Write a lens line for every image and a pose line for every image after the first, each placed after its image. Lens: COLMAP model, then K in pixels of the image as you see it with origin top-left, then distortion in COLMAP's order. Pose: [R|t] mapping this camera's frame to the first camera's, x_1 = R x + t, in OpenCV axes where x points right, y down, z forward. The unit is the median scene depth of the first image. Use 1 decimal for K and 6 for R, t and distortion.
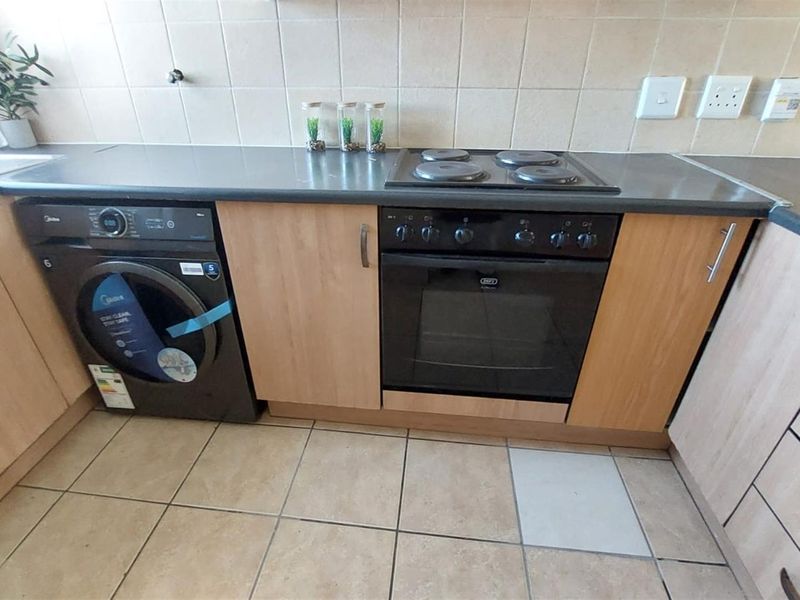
lens RADIAL K [[426.1, 0, 389.3], [0, 426.1, 304.1], [0, 0, 1]] dist [-0.004475, -0.008881]
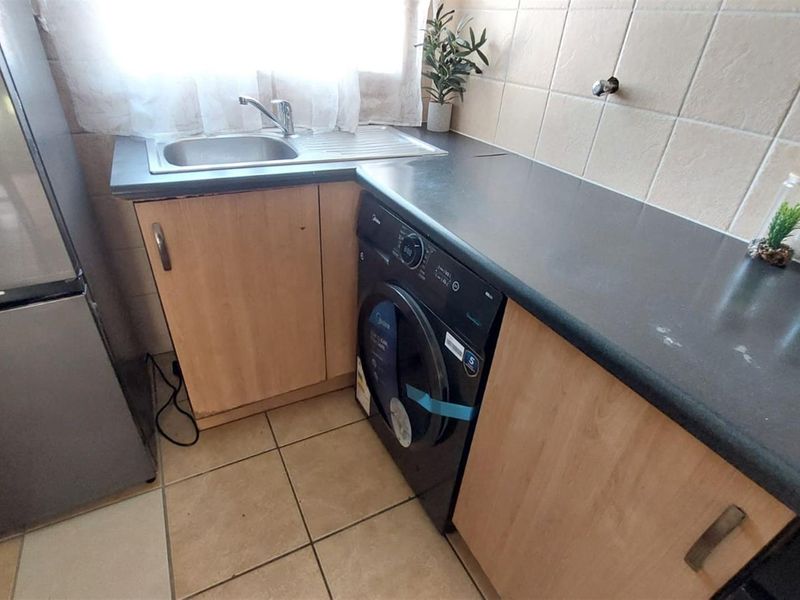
lens RADIAL K [[426.1, 0, 389.3], [0, 426.1, 304.1], [0, 0, 1]] dist [-0.004475, -0.008881]
pose [[0.555151, 0.484396, -0.676142, -0.057587], [-0.470896, 0.853129, 0.224559, -0.244892], [0.685612, 0.193728, 0.701716, 0.367822]]
